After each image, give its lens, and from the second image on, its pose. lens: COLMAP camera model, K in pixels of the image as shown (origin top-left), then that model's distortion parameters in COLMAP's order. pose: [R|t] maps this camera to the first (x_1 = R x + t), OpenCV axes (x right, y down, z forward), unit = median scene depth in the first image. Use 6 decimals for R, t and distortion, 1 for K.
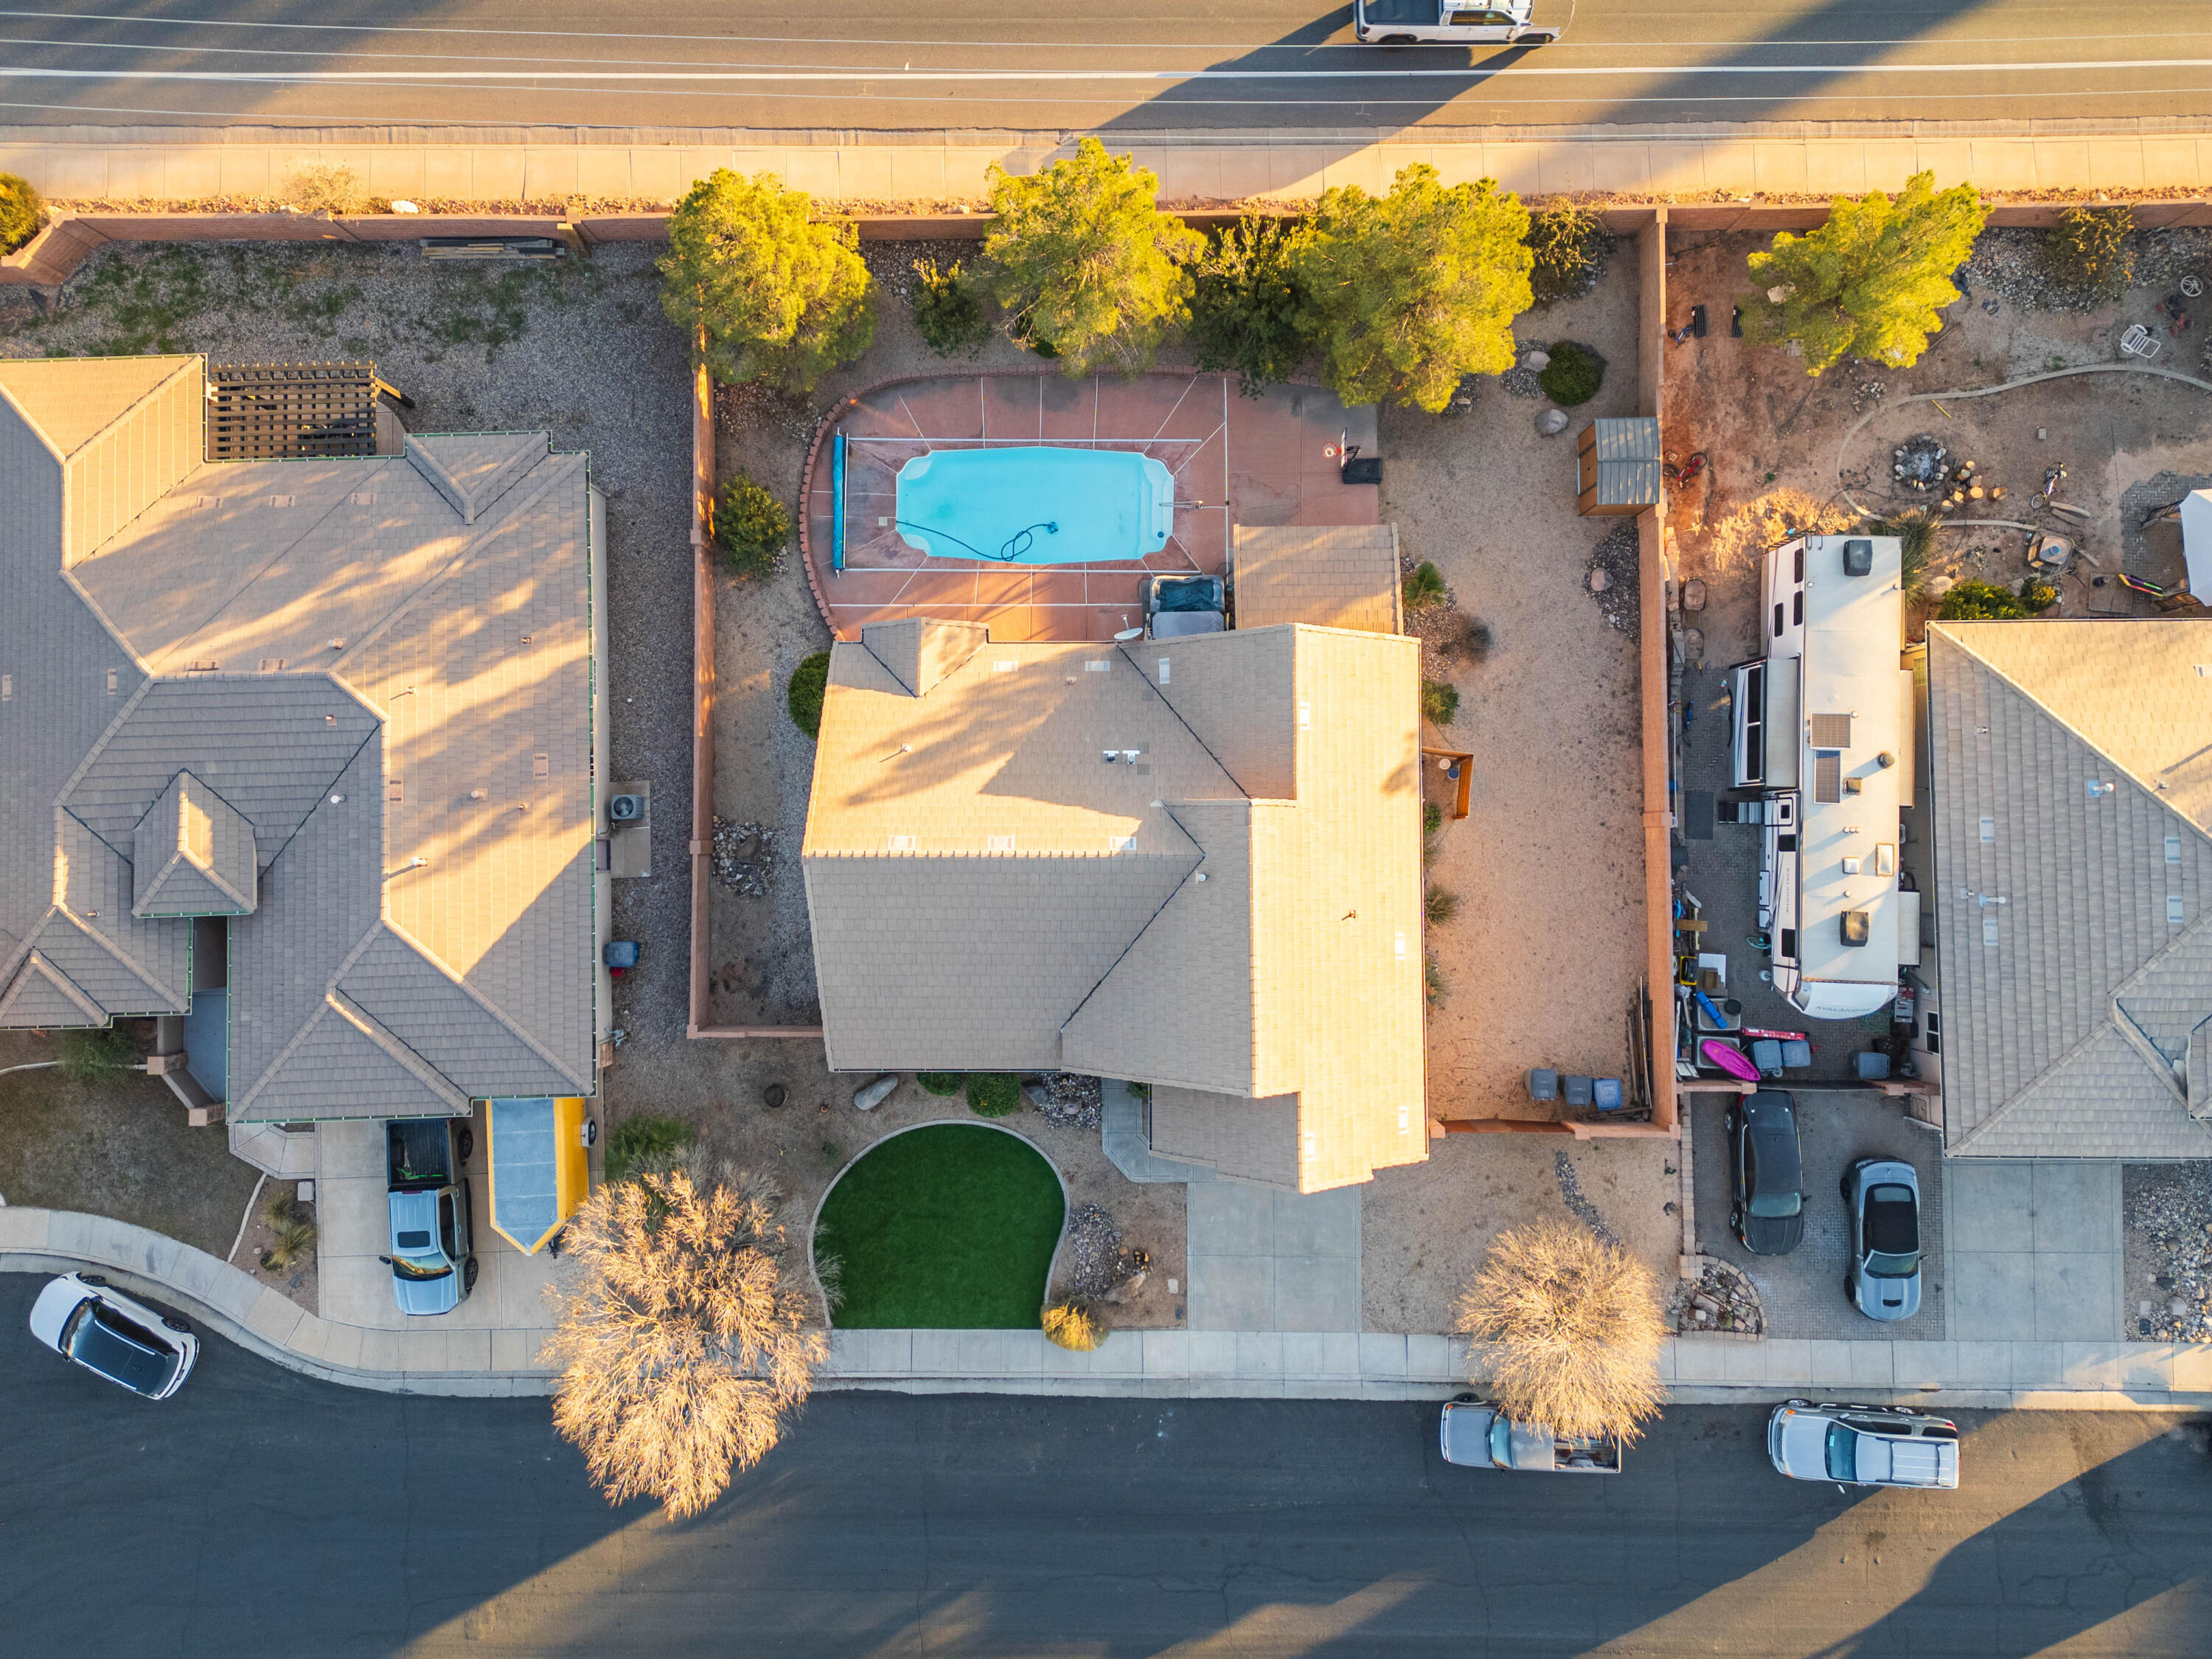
lens RADIAL K [[1543.9, 0, 1085.6], [0, 1543.9, 817.7], [0, 0, 1]] dist [0.075727, -0.066847]
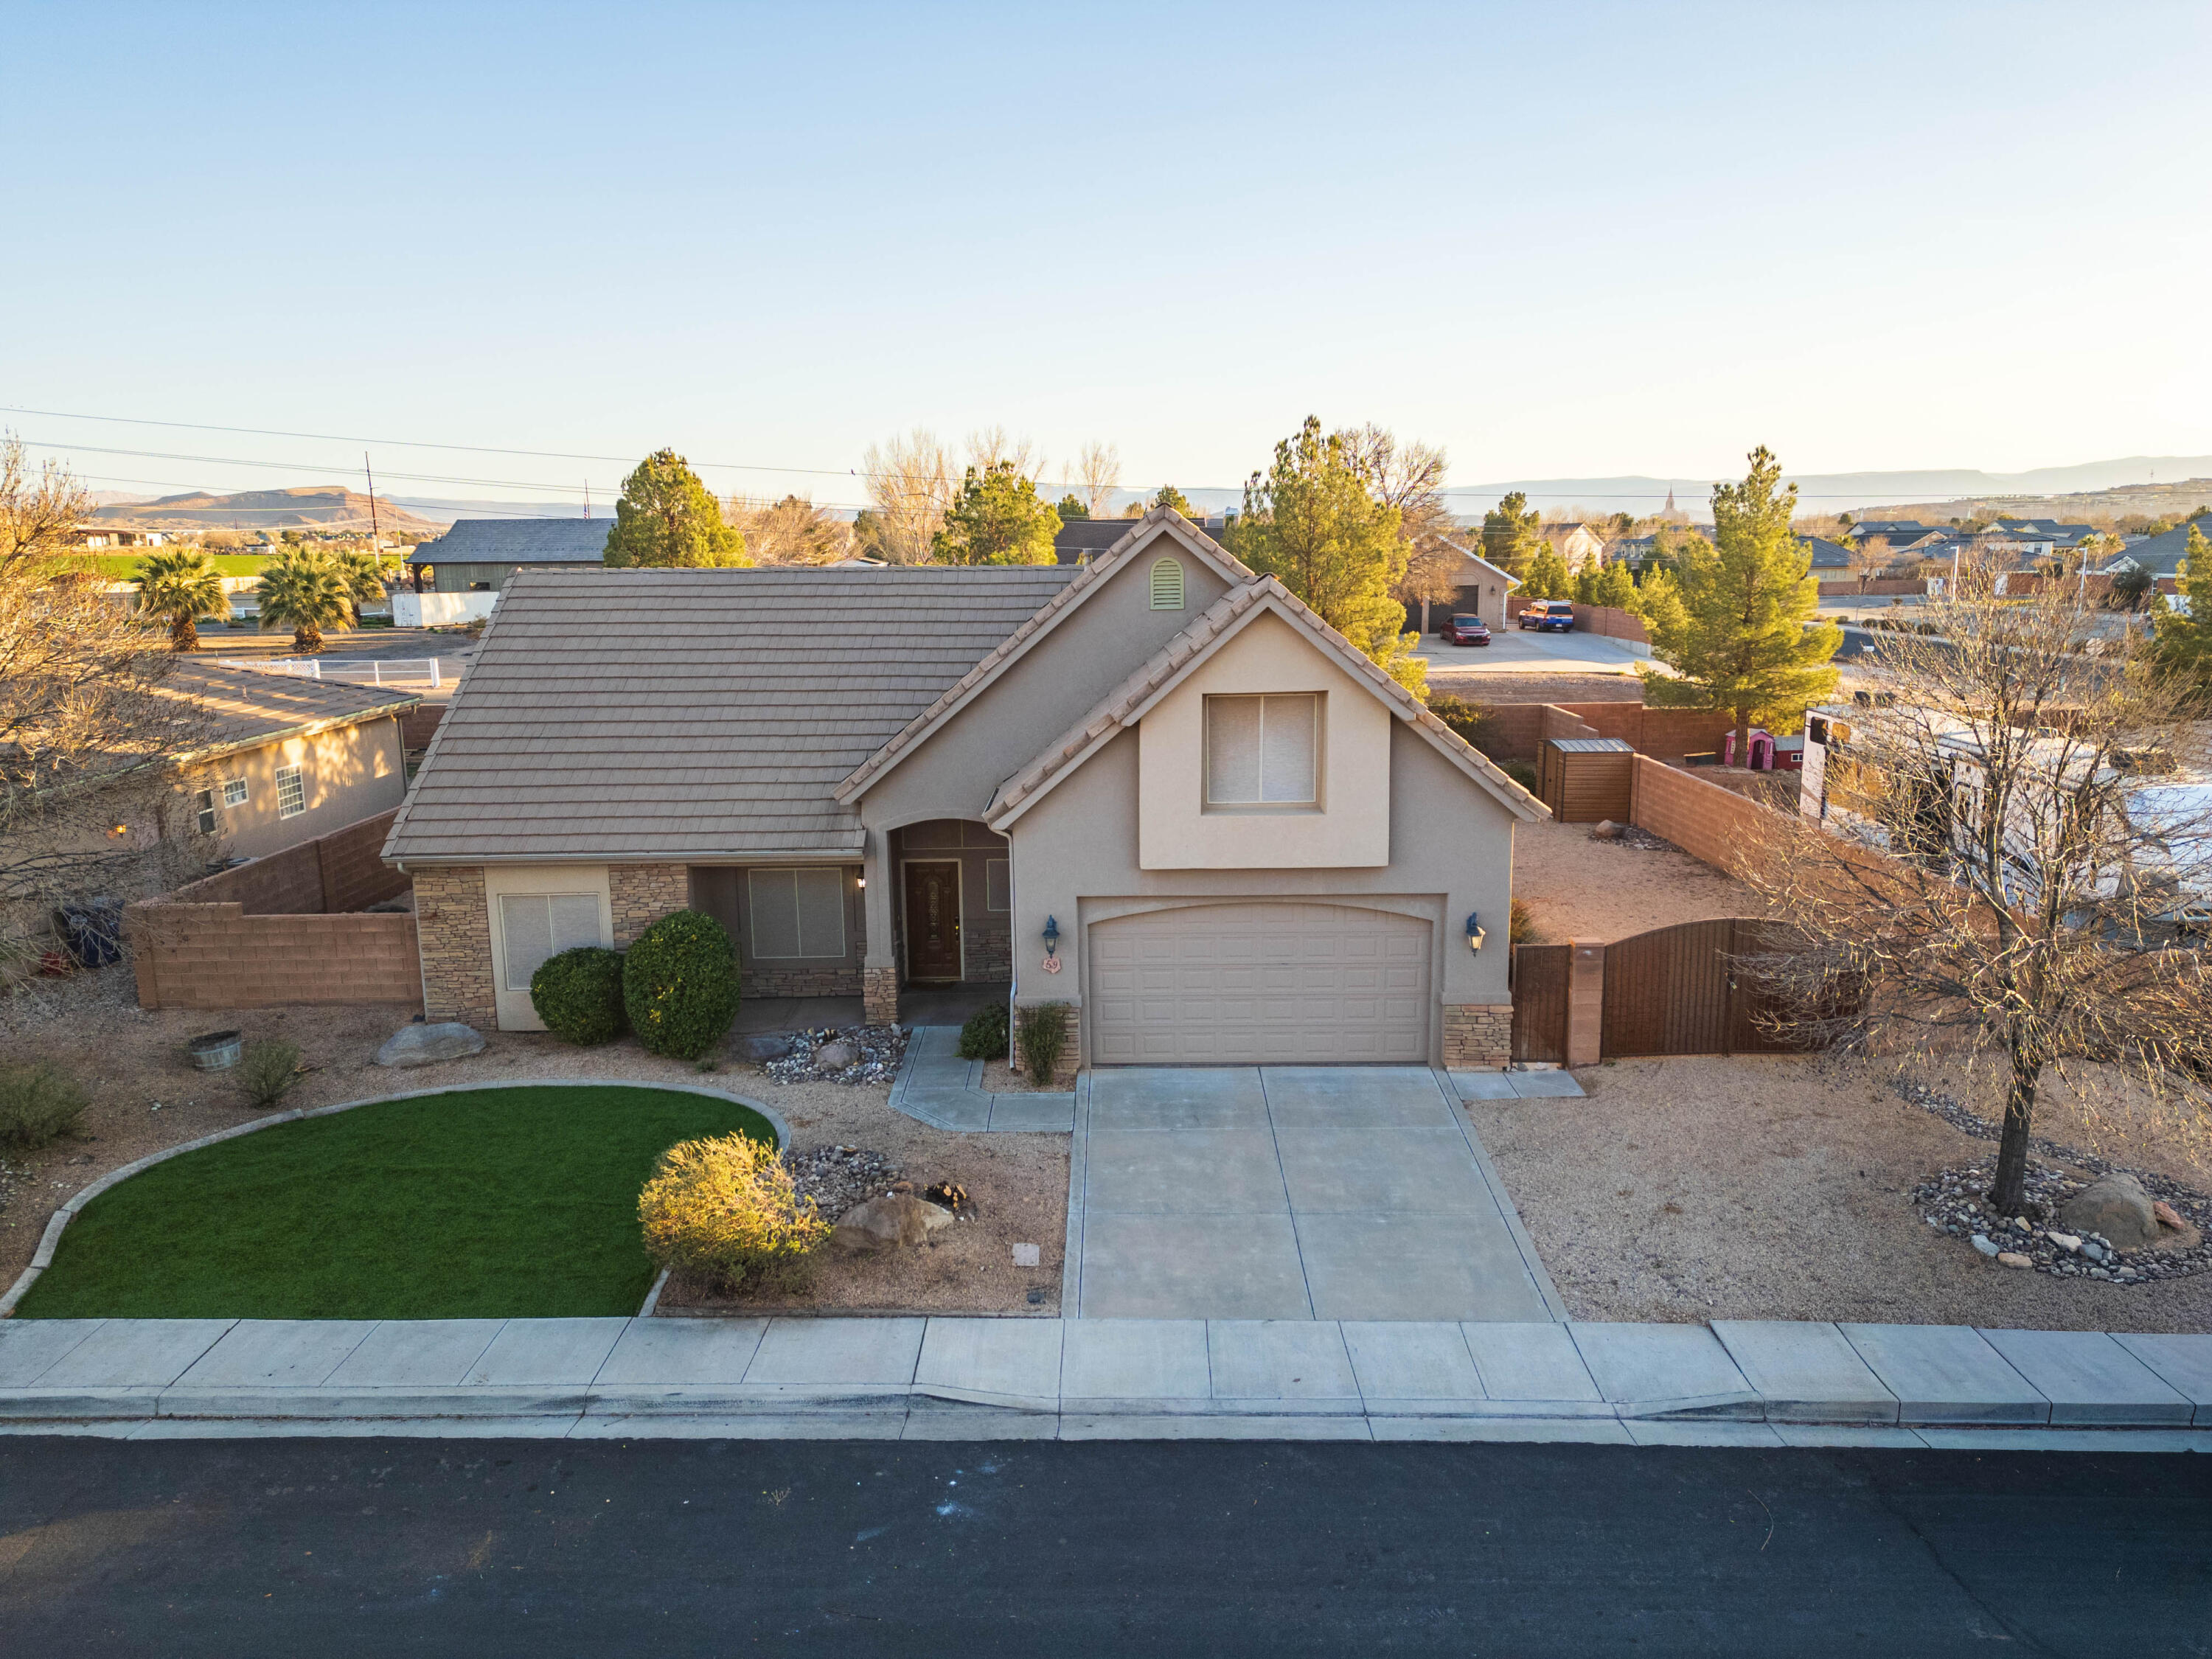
lens RADIAL K [[1543.9, 0, 1115.4], [0, 1543.9, 832.8], [0, 0, 1]] dist [0.075727, -0.066847]
pose [[0.999825, 0.018600, 0.001844, 0.075091], [-0.002861, 0.249781, -0.968298, 0.633304], [-0.018471, 0.968124, 0.249791, 0.813695]]
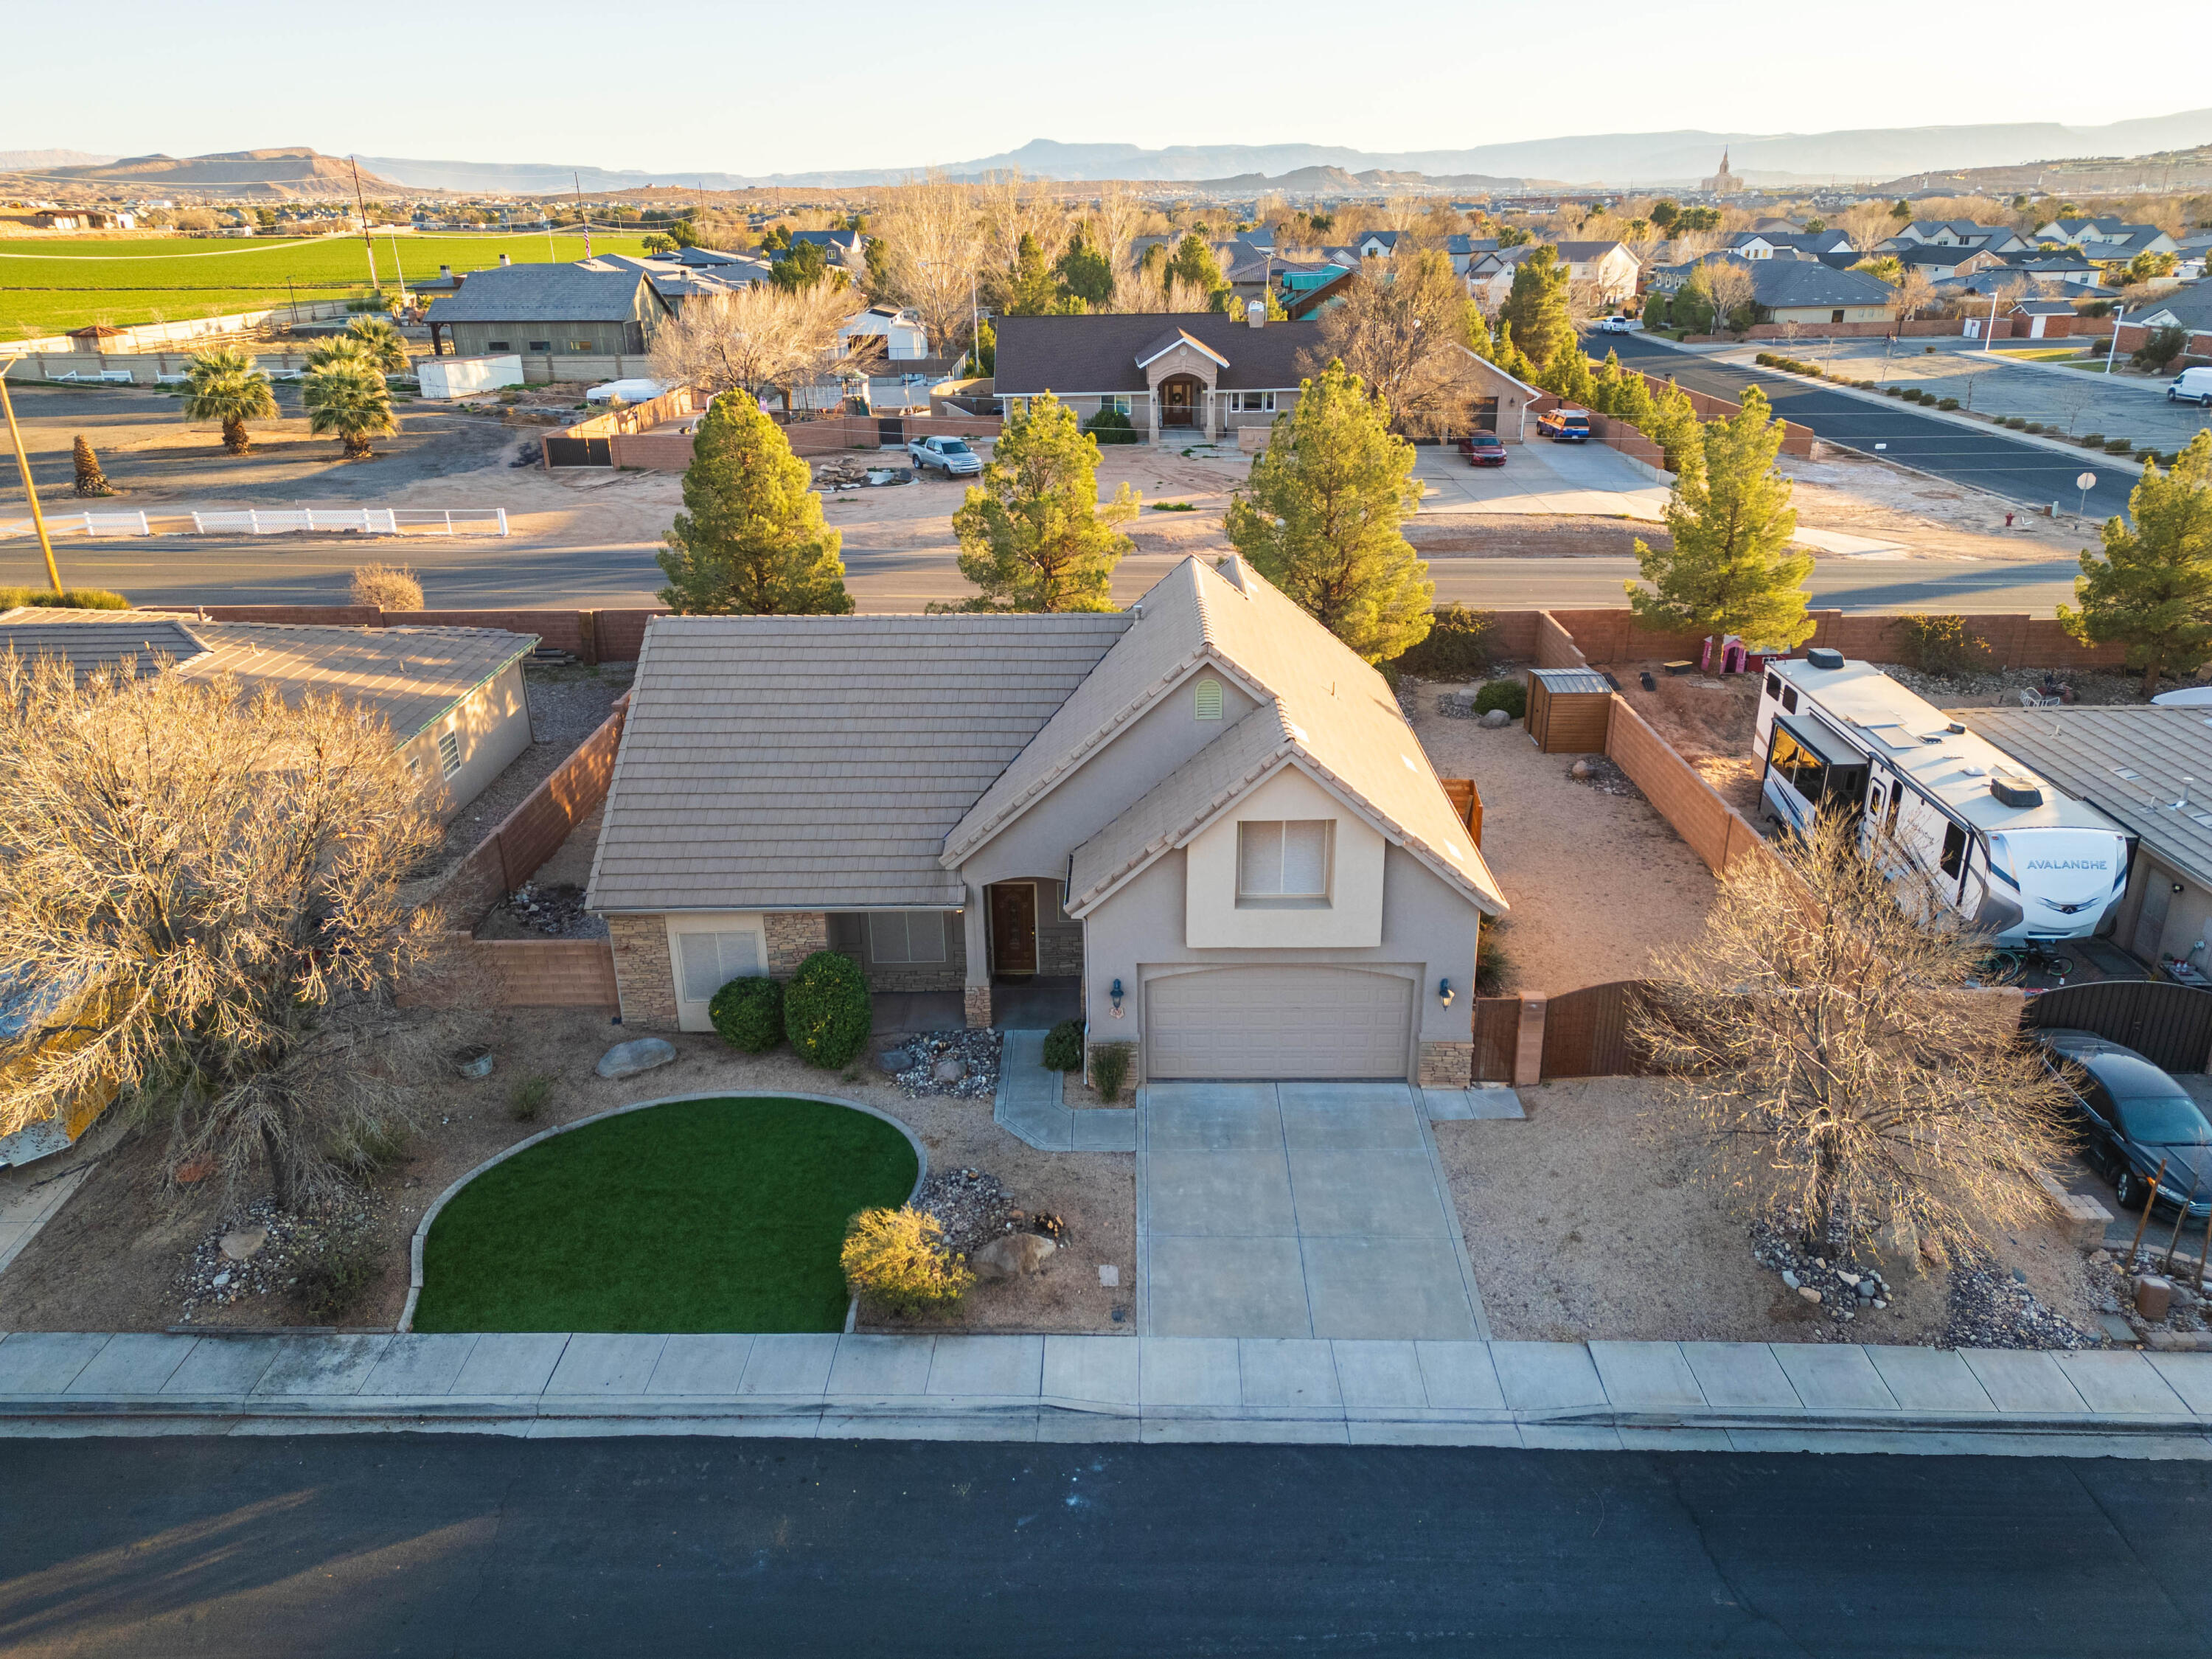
lens RADIAL K [[1543.9, 0, 1115.4], [0, 1543.9, 824.7], [0, 0, 1]] dist [0.075727, -0.066847]
pose [[0.999798, 0.019804, -0.003297, 0.057440], [-0.011429, 0.426387, -0.904469, 0.704832], [-0.016506, 0.904324, 0.426527, 0.647267]]
